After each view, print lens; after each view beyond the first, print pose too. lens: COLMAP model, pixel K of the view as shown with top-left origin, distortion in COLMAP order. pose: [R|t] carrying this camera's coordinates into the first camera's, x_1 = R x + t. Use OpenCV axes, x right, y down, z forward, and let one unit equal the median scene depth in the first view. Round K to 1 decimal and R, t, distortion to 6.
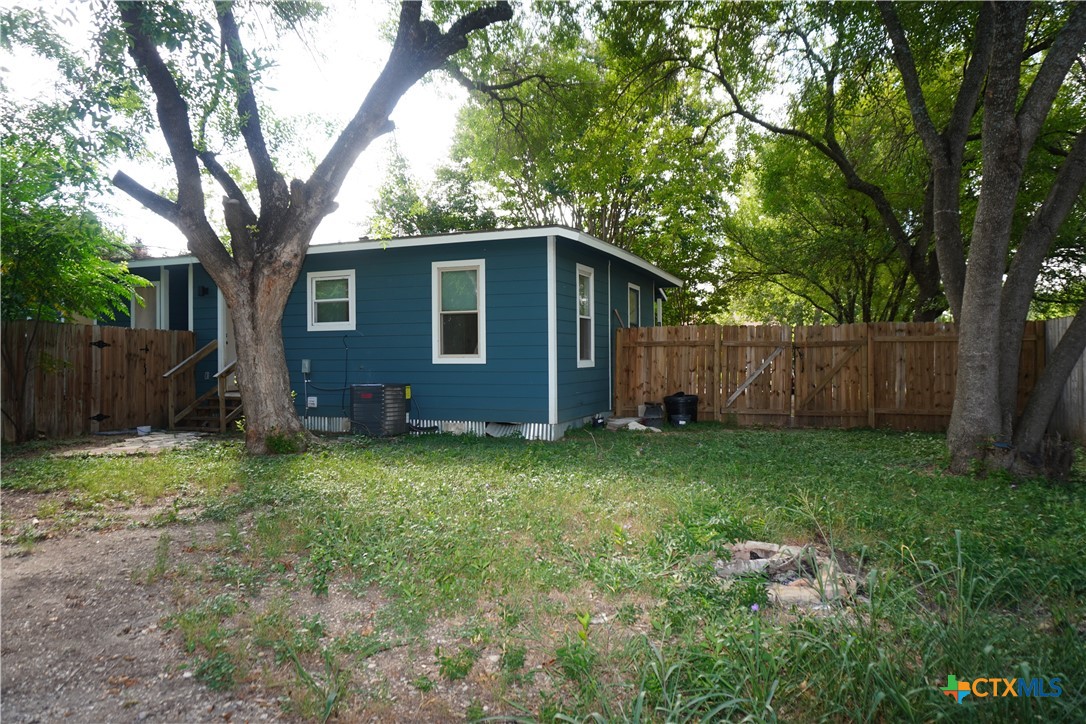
lens RADIAL K [[724.6, 0, 541.8], [0, 724.6, 364.7], [0, 0, 1]] dist [-0.036858, 0.010268]
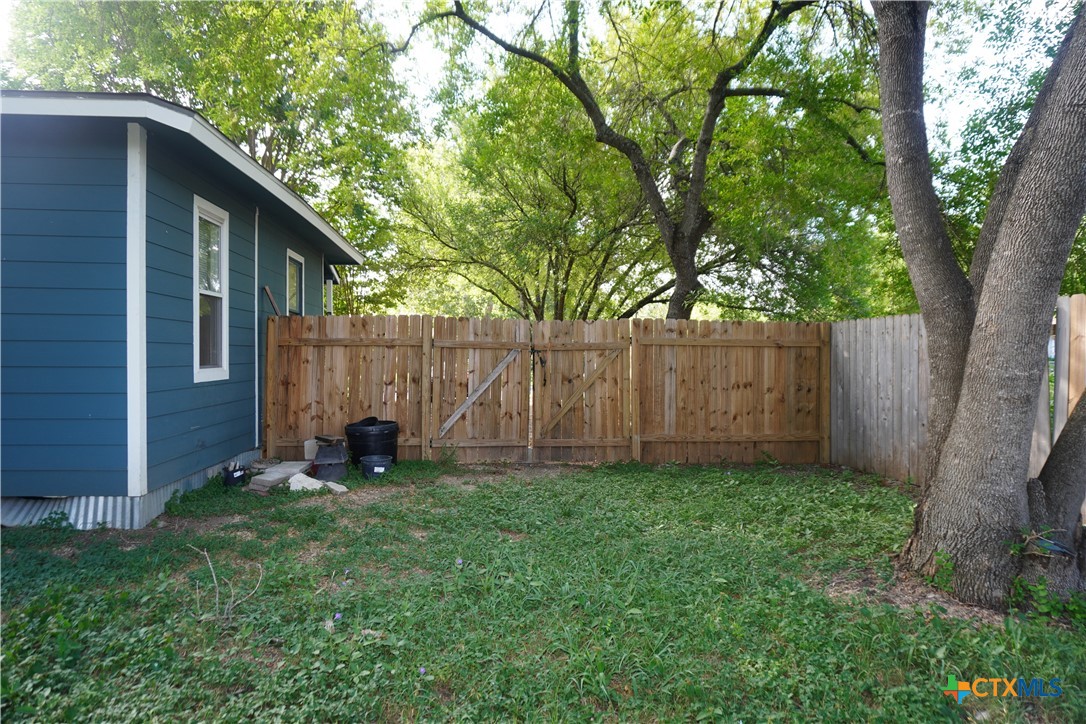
lens RADIAL K [[724.6, 0, 541.9], [0, 724.6, 362.2], [0, 0, 1]] dist [-0.036858, 0.010268]
pose [[0.891109, 0.006940, 0.453736, 0.033813], [-0.006093, 0.999976, -0.003329, -0.010304], [-0.453748, 0.000202, 0.891130, 0.356773]]
